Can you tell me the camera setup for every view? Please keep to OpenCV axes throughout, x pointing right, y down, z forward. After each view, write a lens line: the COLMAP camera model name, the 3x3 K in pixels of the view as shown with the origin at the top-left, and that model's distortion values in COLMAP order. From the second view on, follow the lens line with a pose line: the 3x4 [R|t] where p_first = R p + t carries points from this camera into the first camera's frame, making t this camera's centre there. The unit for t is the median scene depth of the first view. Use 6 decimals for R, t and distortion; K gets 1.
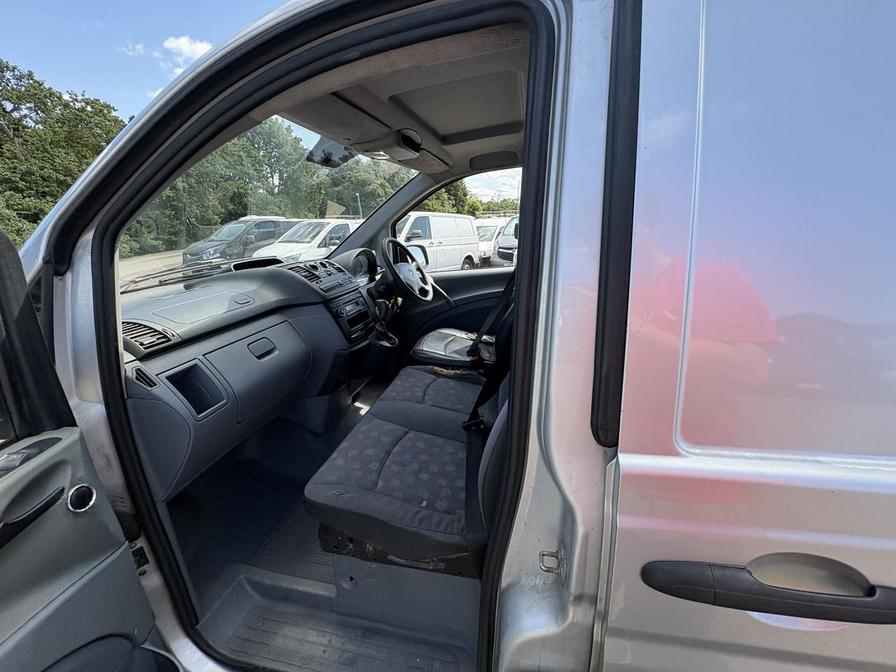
lens RADIAL K [[356.7, 0, 446.6], [0, 356.7, 337.4], [0, 0, 1]] dist [-0.002701, 0.000778]
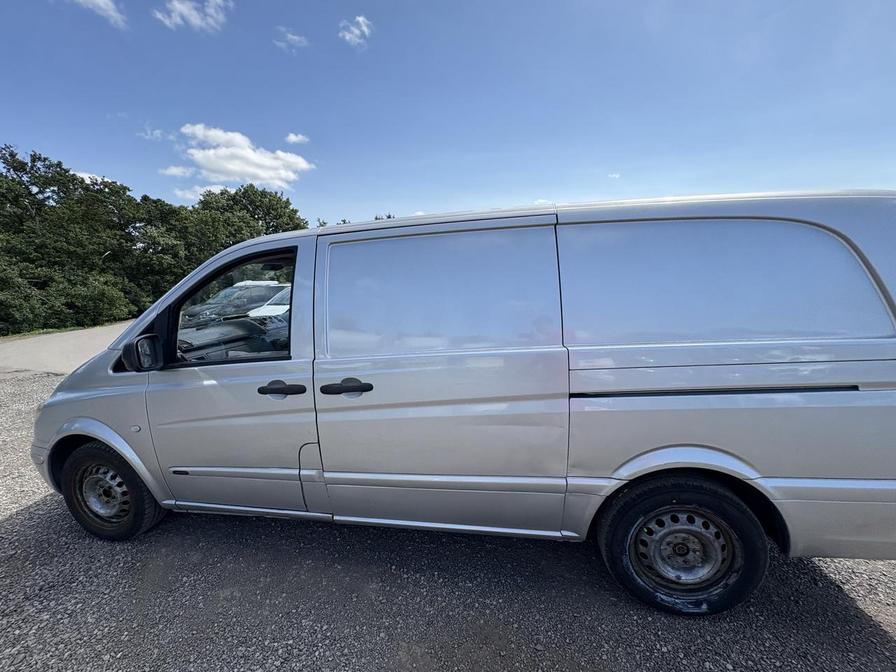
lens RADIAL K [[356.7, 0, 444.7], [0, 356.7, 338.5], [0, 0, 1]] dist [-0.002701, 0.000778]
pose [[0.999693, -0.016742, 0.018255, 0.480474], [0.019375, 0.987693, -0.155198, 0.192619], [-0.015432, 0.155504, 0.987715, -0.769701]]
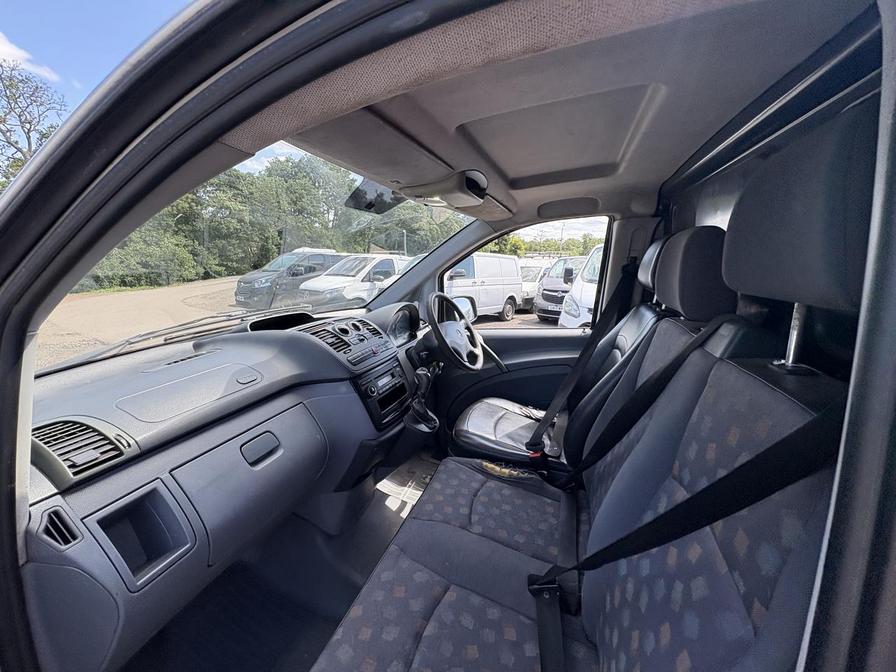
lens RADIAL K [[356.7, 0, 445.5], [0, 356.7, 332.9], [0, 0, 1]] dist [-0.002701, 0.000778]
pose [[0.992881, 0.055991, -0.105130, -0.046832], [-0.066835, 0.992471, -0.102640, -0.103066], [0.098592, 0.108936, 0.989147, 0.182505]]
